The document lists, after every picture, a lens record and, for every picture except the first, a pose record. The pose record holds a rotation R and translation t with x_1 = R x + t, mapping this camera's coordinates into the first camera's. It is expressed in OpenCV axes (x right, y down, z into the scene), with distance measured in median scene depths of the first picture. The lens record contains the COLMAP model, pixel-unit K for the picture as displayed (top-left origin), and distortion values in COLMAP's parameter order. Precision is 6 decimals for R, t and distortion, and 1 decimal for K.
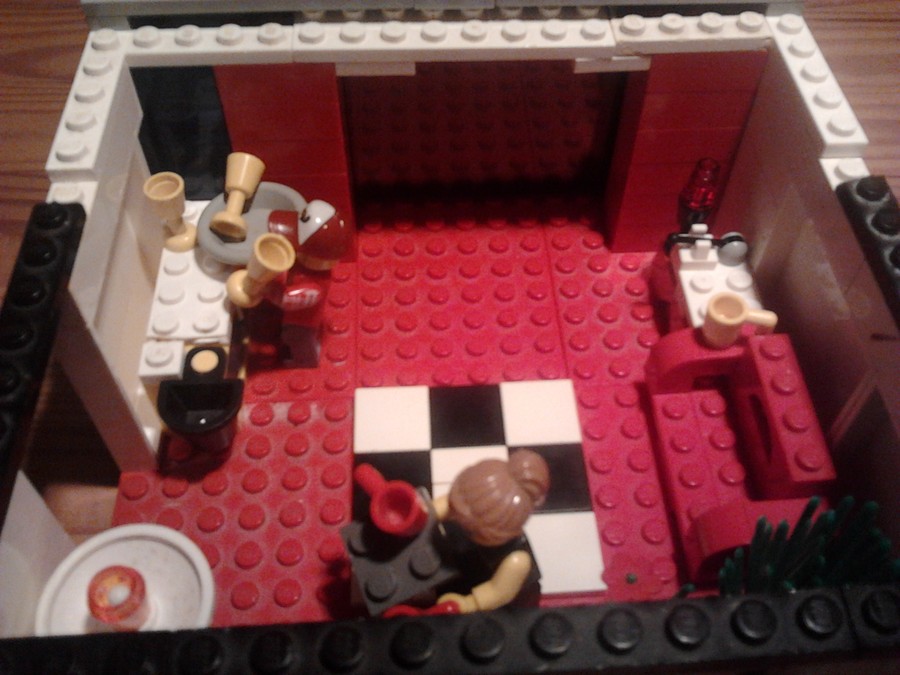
lens RADIAL K [[899.0, 0, 453.1], [0, 899.0, 337.3], [0, 0, 1]] dist [-0.002153, -0.024763]
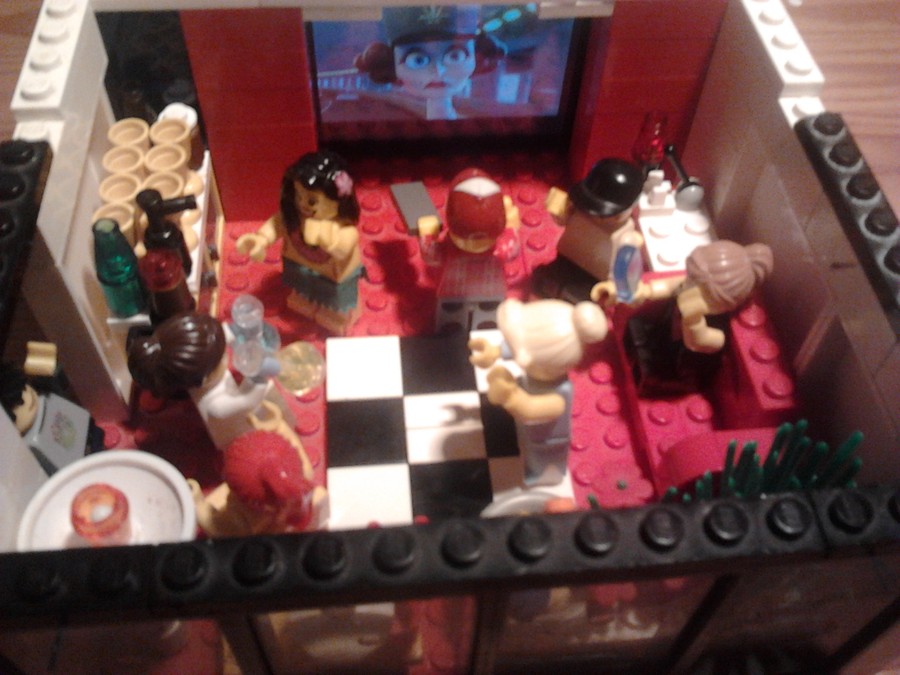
lens RADIAL K [[899.0, 0, 453.1], [0, 899.0, 337.3], [0, 0, 1]] dist [-0.002153, -0.024763]
pose [[0.998835, -0.017470, 0.044974, -0.012994], [0.017271, 0.999839, 0.004826, 0.058272], [-0.045051, -0.004044, 0.998976, -0.009158]]
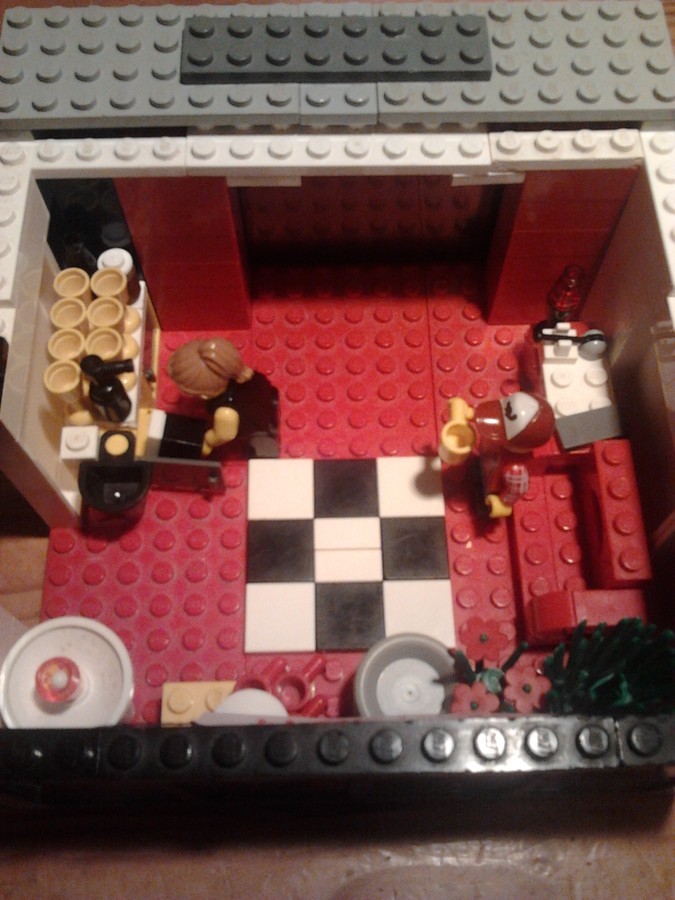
lens RADIAL K [[899.0, 0, 338.5], [0, 899.0, 472.9], [0, 0, 1]] dist [-0.002153, -0.024763]
pose [[0.999337, 0.024238, -0.027181, 0.038116], [-0.016980, 0.970373, 0.241013, -0.218142], [0.032218, -0.240392, 0.970141, -0.112883]]
